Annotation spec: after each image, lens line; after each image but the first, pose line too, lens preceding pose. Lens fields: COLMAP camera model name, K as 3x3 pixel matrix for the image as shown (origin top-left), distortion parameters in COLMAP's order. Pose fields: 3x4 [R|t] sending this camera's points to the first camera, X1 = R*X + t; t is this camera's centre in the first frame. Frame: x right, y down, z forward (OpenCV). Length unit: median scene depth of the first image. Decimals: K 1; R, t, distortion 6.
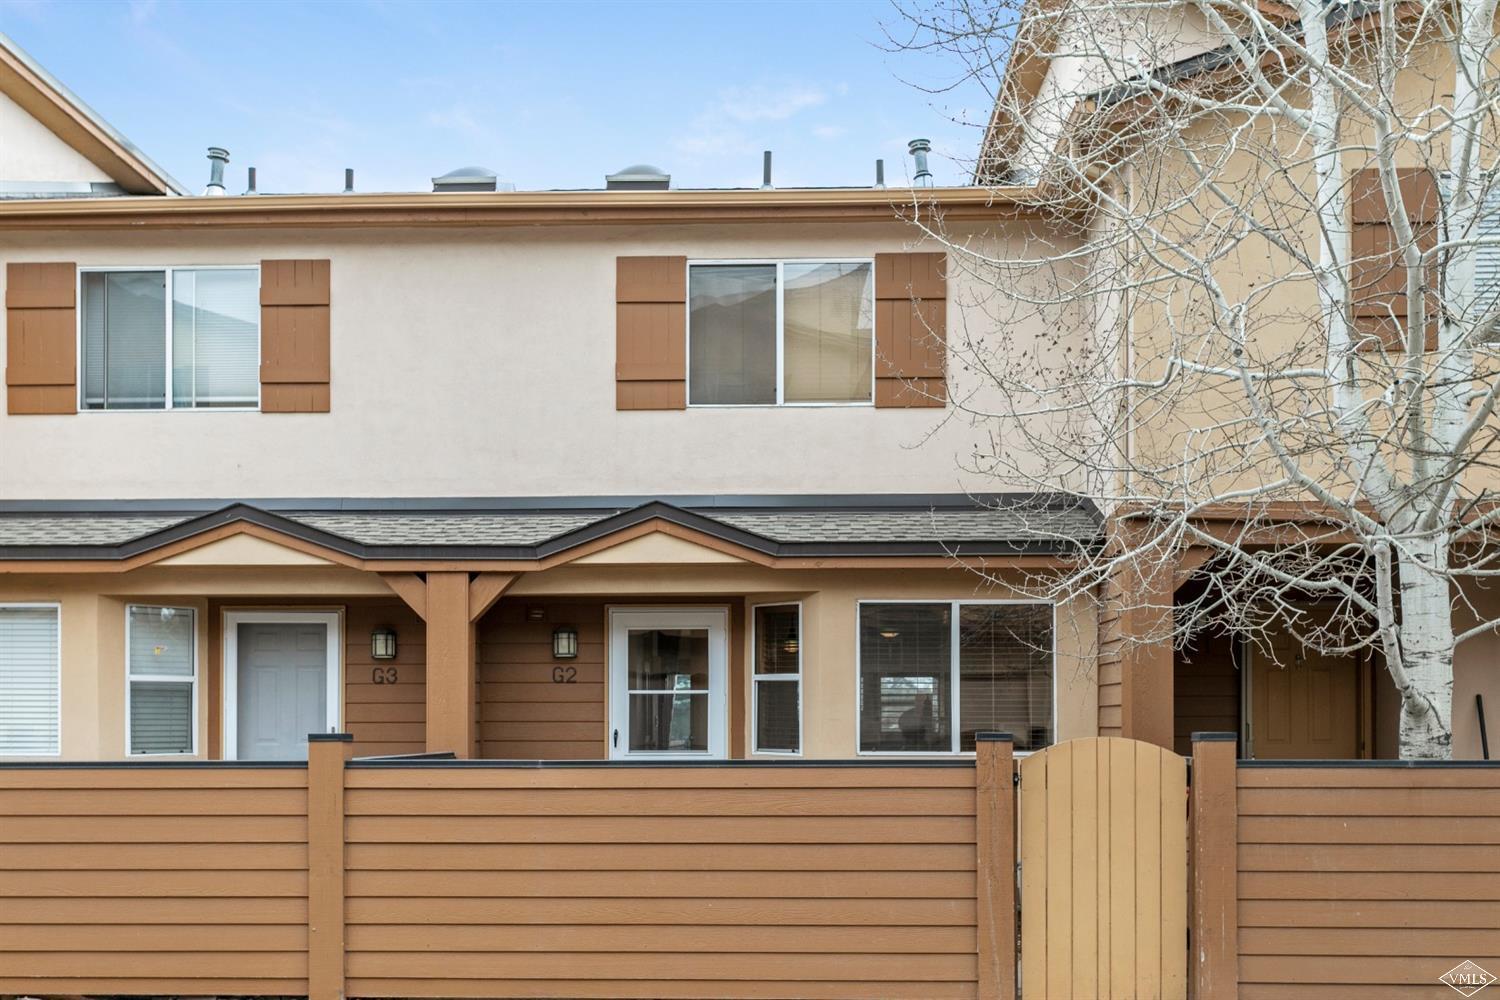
lens RADIAL K [[1566.8, 0, 750.0], [0, 1566.8, 500.0], [0, 0, 1]] dist [-0.014369, -0.006257]
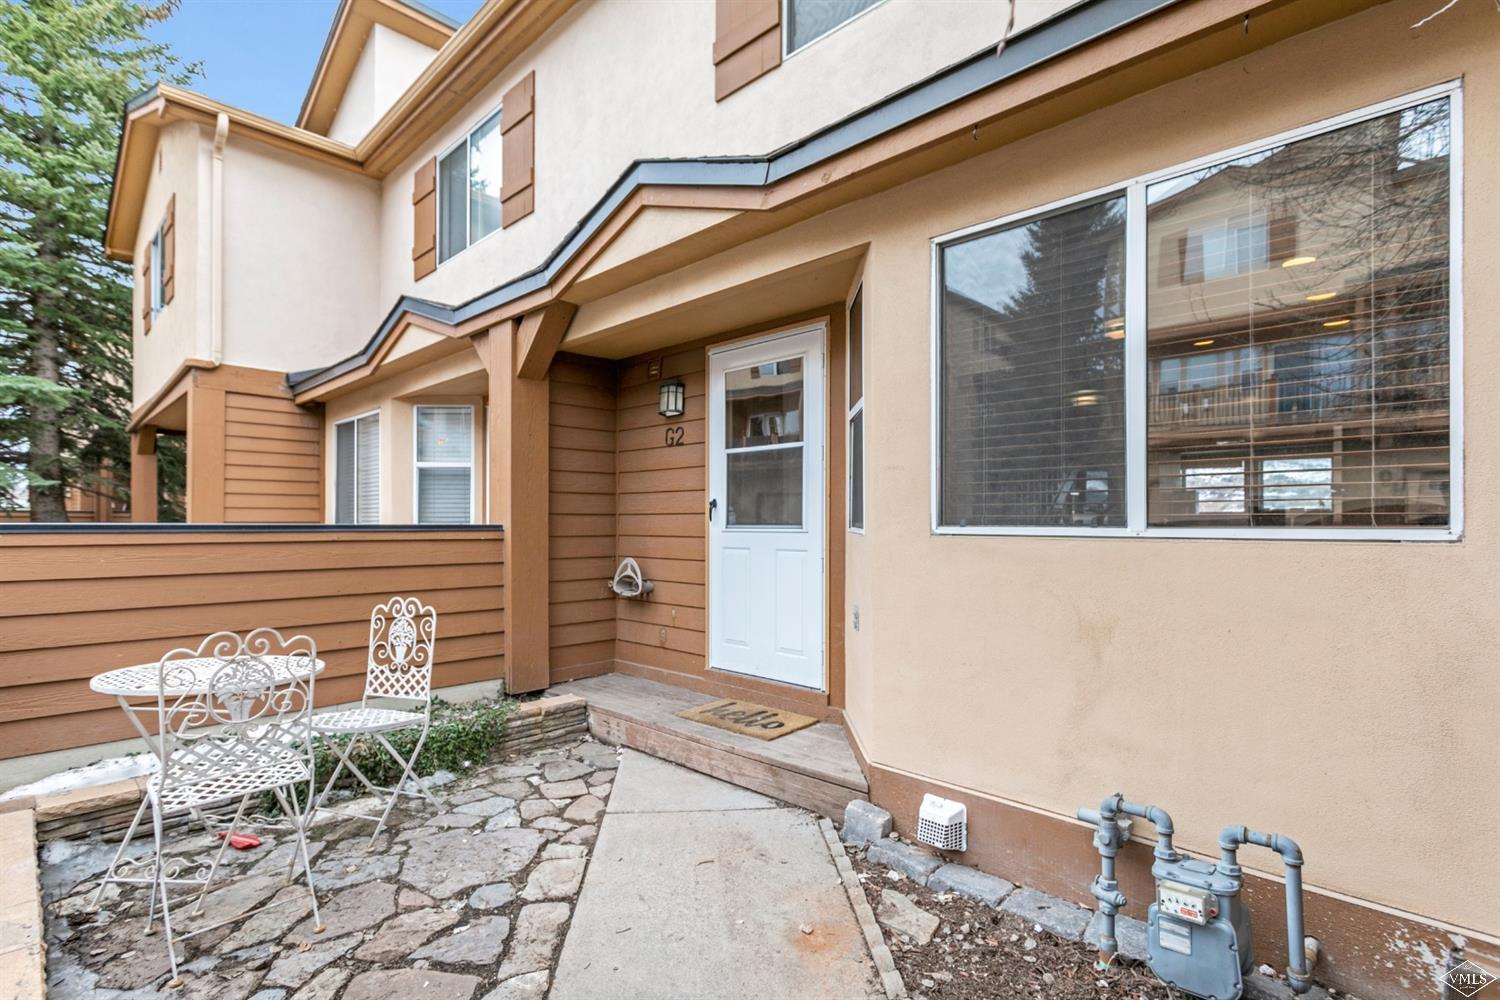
lens RADIAL K [[719.8, 0, 750.0], [0, 719.8, 500.0], [0, 0, 1]] dist [-0.001098, -0.000194]
pose [[0.731098, -0.014759, -0.682113, 0.176981], [0.077644, 0.995071, 0.061690, 0.125012], [0.677840, -0.098063, 0.728640, 0.740773]]
